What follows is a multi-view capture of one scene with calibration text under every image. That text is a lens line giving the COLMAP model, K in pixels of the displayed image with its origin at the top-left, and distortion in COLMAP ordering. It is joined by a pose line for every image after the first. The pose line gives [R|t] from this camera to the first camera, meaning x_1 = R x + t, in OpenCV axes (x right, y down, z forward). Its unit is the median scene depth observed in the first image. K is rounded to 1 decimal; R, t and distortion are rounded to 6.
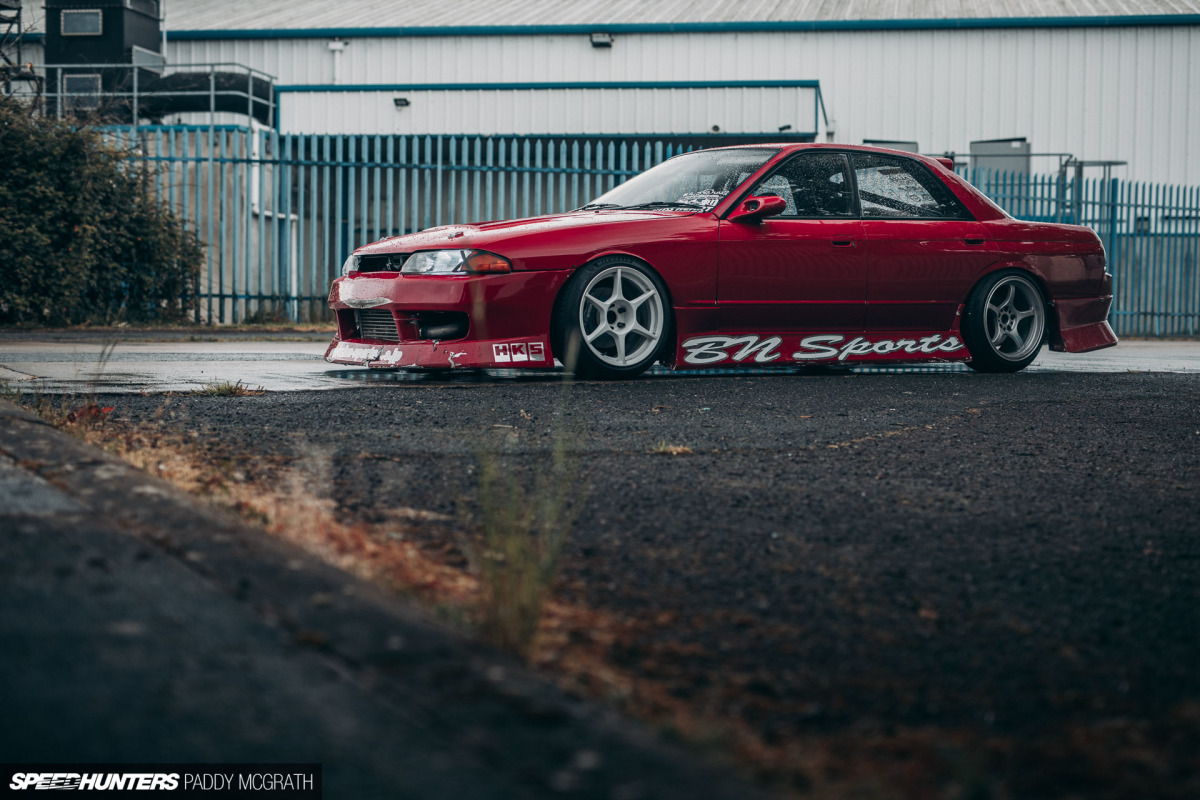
lens RADIAL K [[1608.9, 0, 600.0], [0, 1608.9, 400.0], [0, 0, 1]] dist [0.001859, 0.026625]
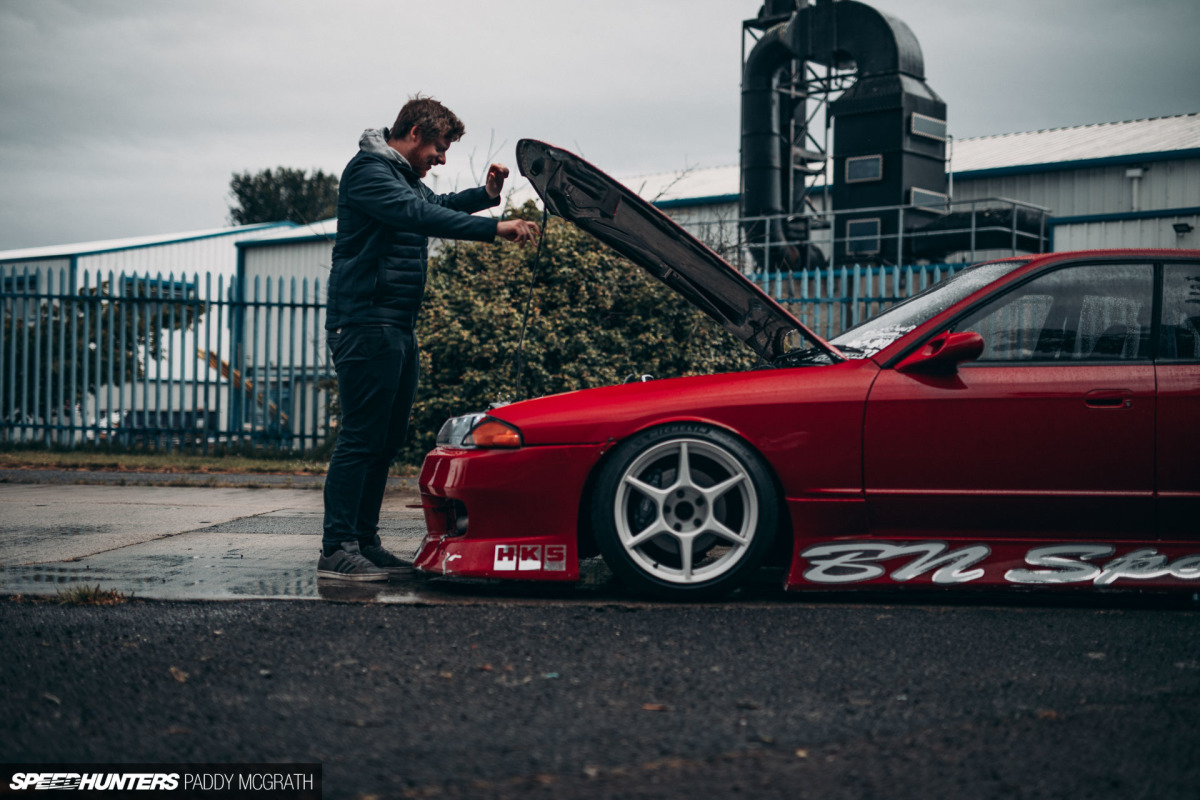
lens RADIAL K [[1608.9, 0, 600.0], [0, 1608.9, 400.0], [0, 0, 1]] dist [0.001859, 0.026625]
pose [[0.860567, -0.002080, -0.509333, 0.311917], [-0.041585, 0.996366, -0.074331, -0.043370], [0.507637, 0.085147, 0.857353, 0.358967]]
